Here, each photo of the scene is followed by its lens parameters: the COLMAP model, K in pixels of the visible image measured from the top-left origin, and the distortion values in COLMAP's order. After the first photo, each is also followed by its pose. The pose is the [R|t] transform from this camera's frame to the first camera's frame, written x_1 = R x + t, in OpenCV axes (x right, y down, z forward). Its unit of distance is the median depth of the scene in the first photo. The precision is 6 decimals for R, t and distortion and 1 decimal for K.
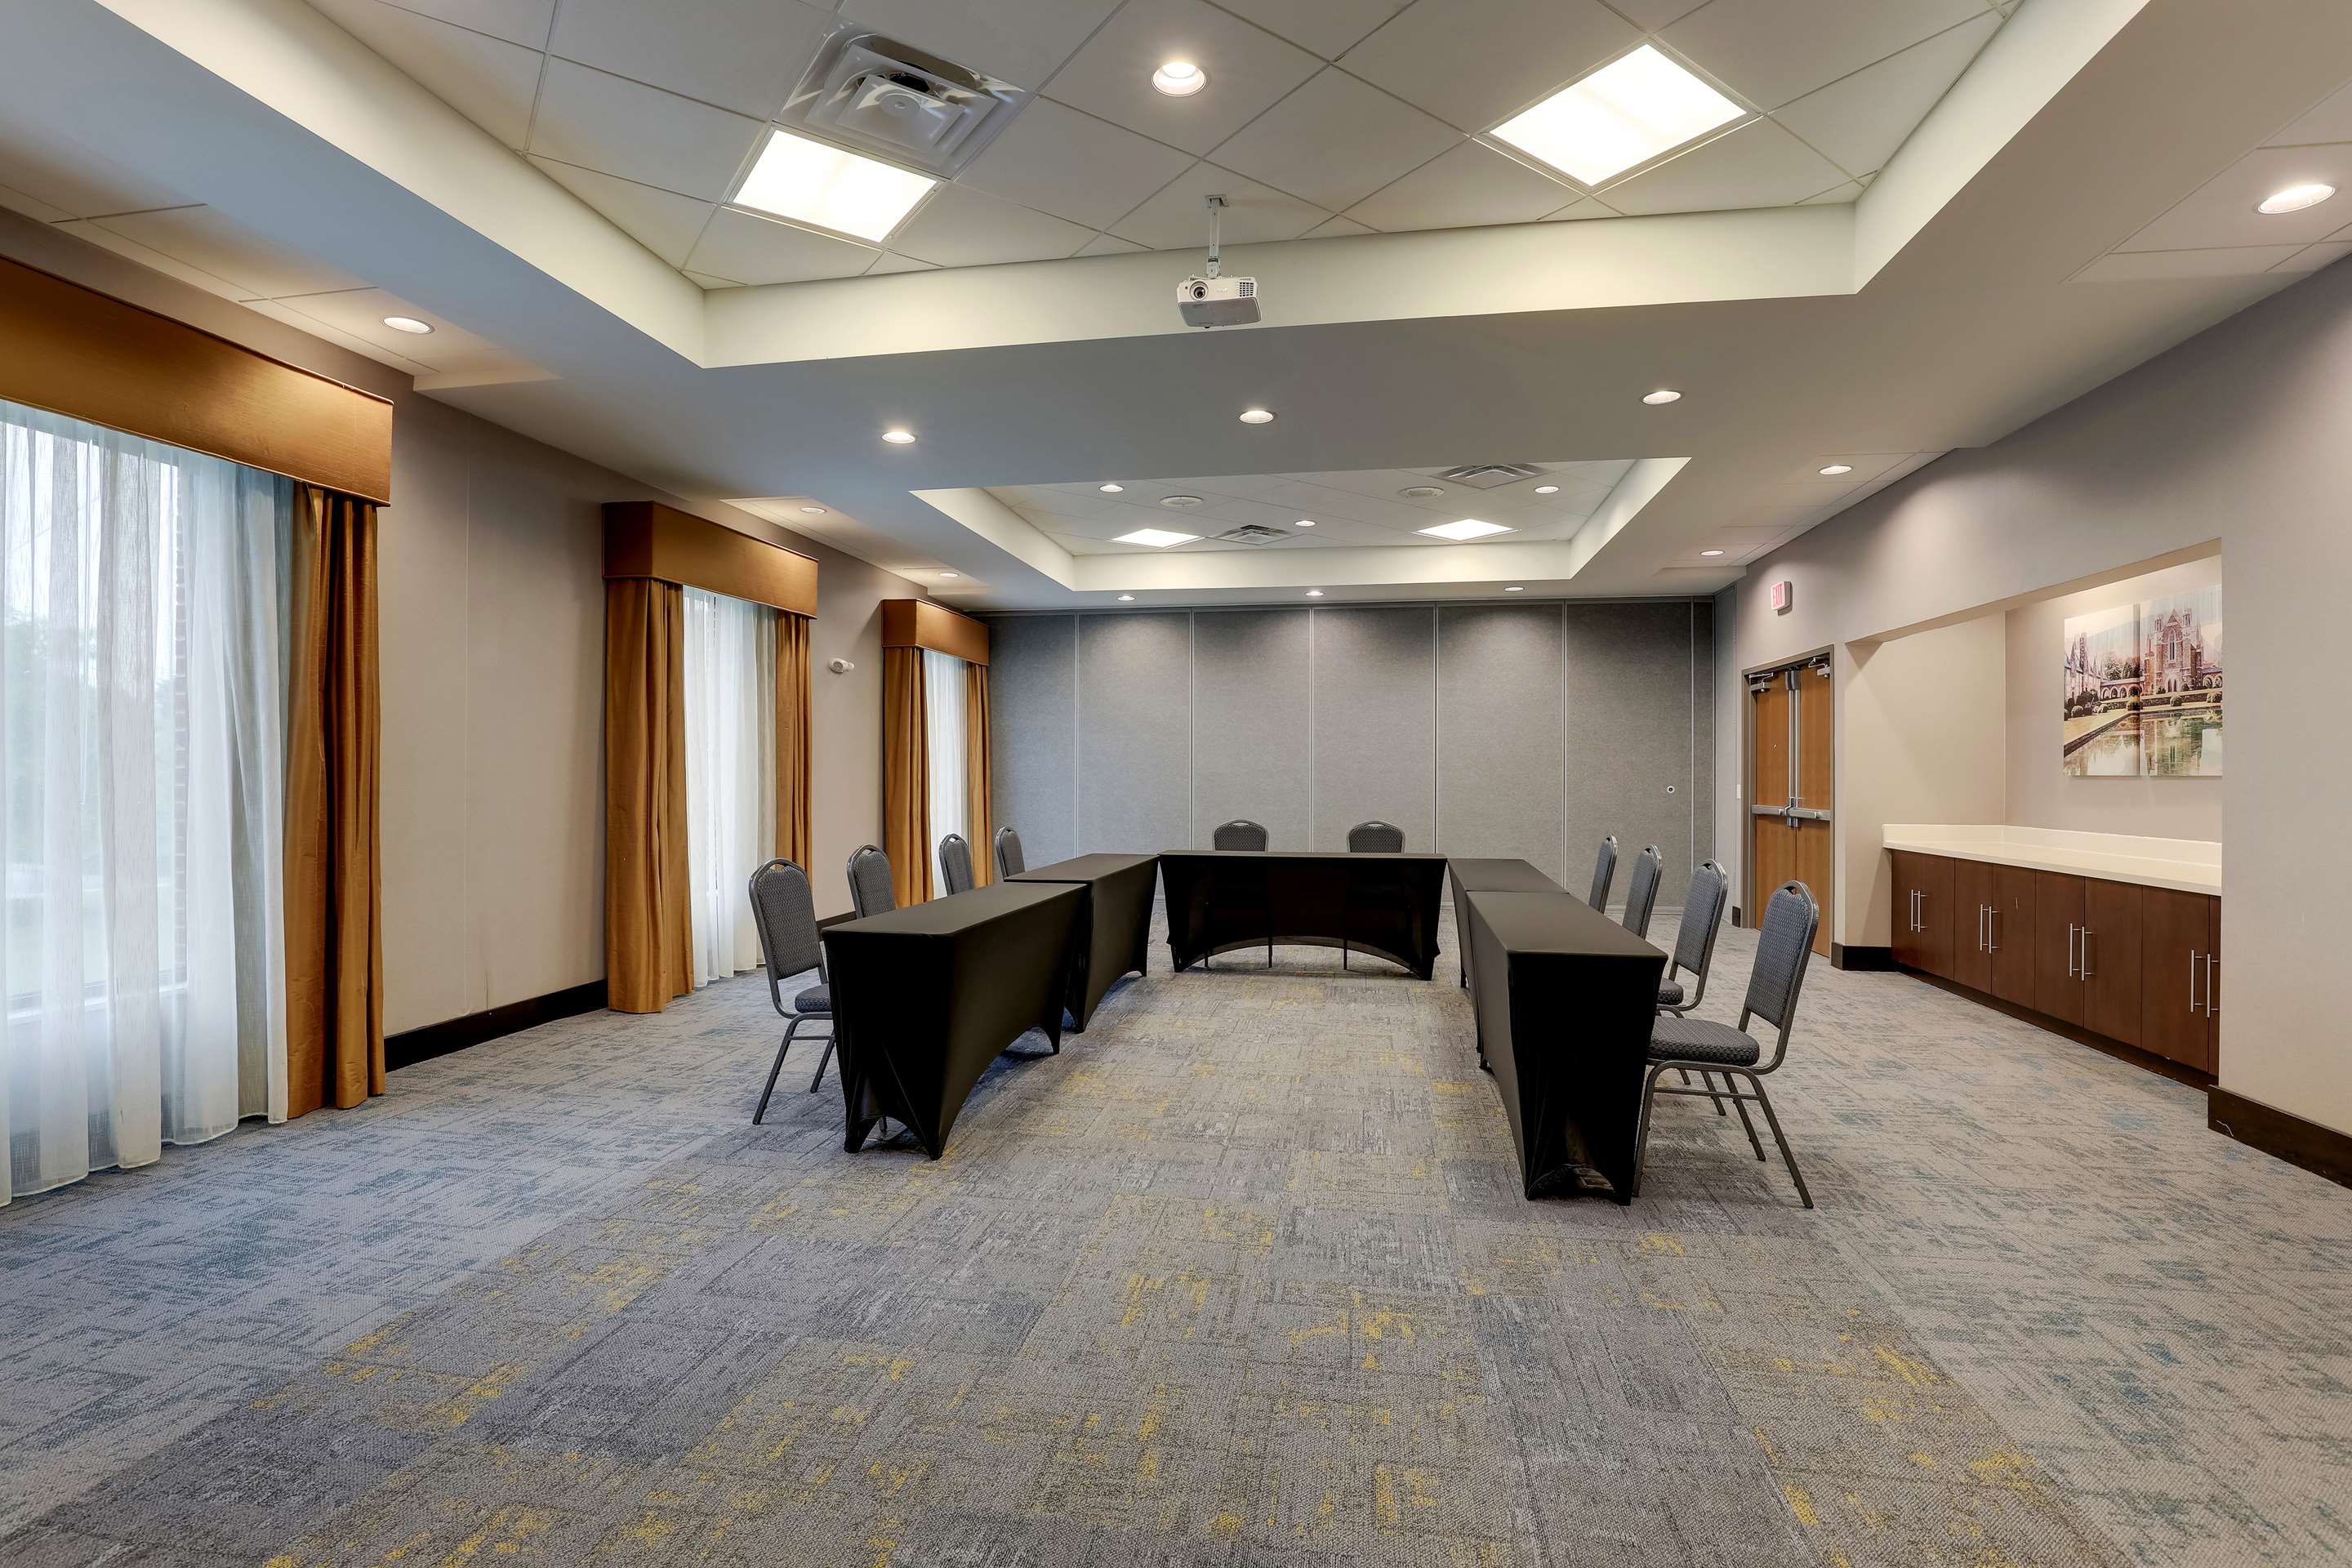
lens RADIAL K [[1130.0, 0, 1175.9], [0, 1130.0, 775.9], [0, 0, 1]] dist [-0.000236, 0.000019]
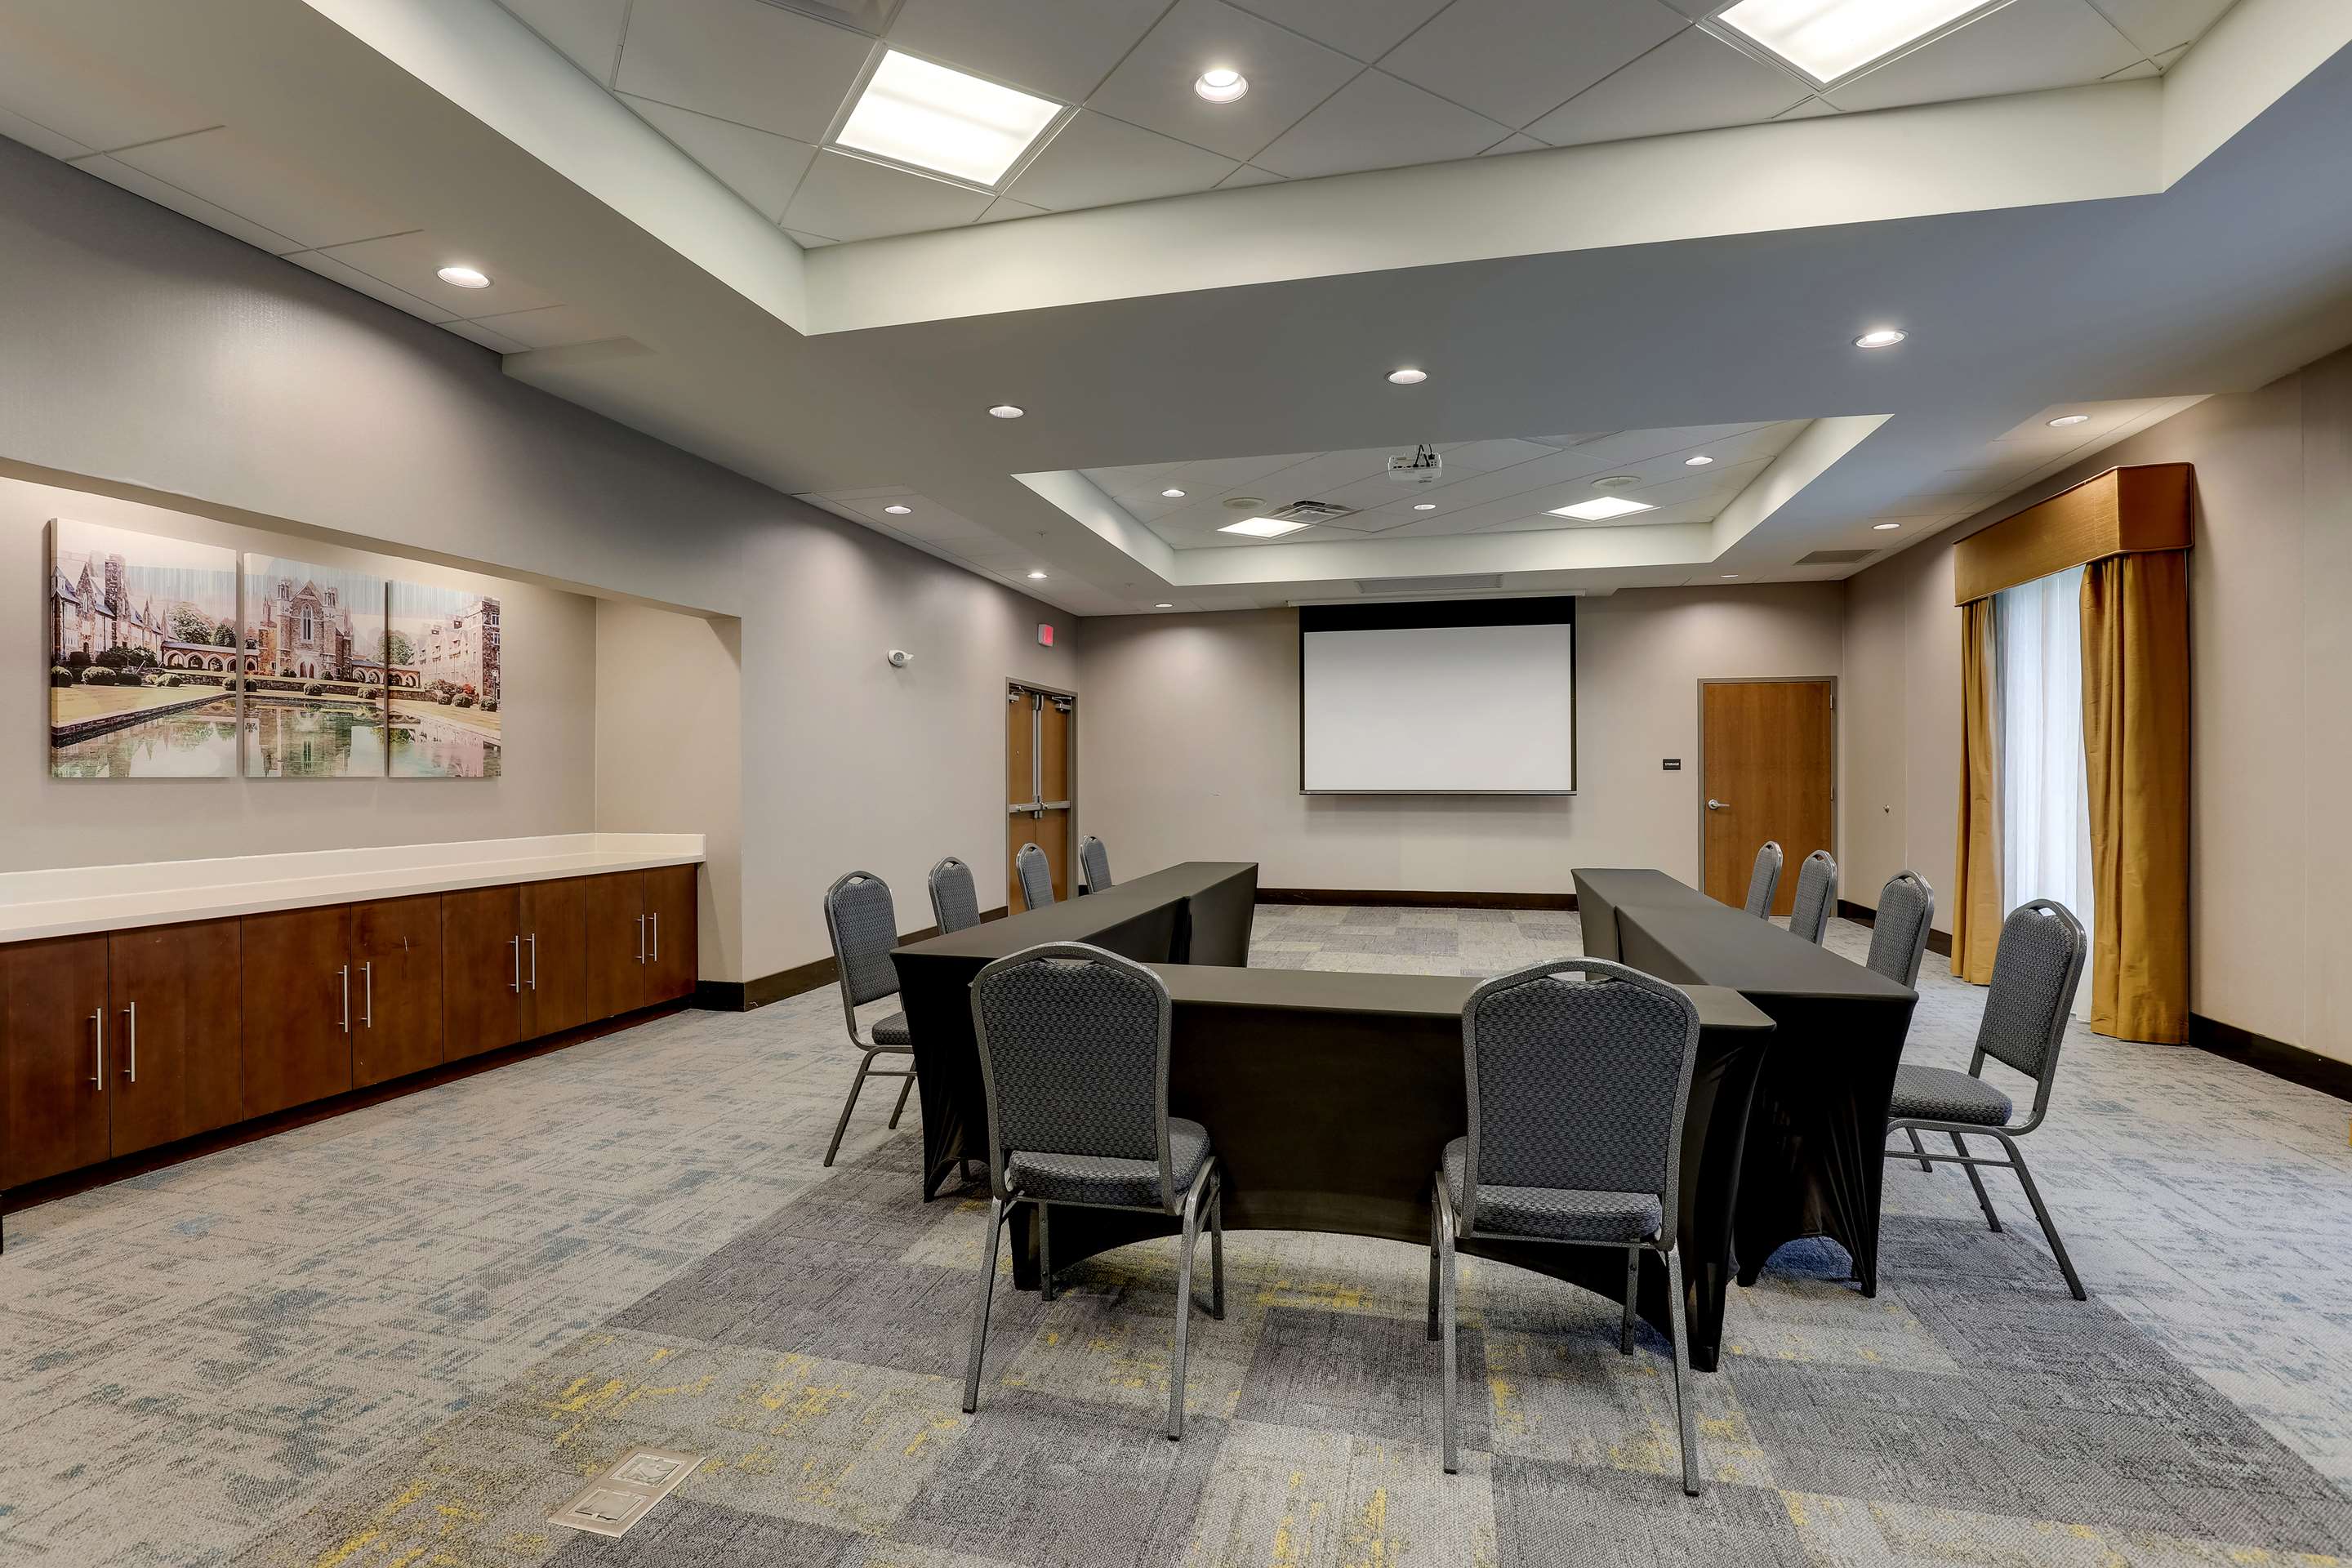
lens RADIAL K [[1130.0, 0, 1173.3], [0, 1130.0, 784.5], [0, 0, 1]] dist [-0.000236, 0.000019]
pose [[-0.997329, -0.000181, 0.073046, 0.168553], [0.000626, 0.999939, 0.011020, -0.003324], [-0.073044, 0.011036, -0.997268, 1.728218]]
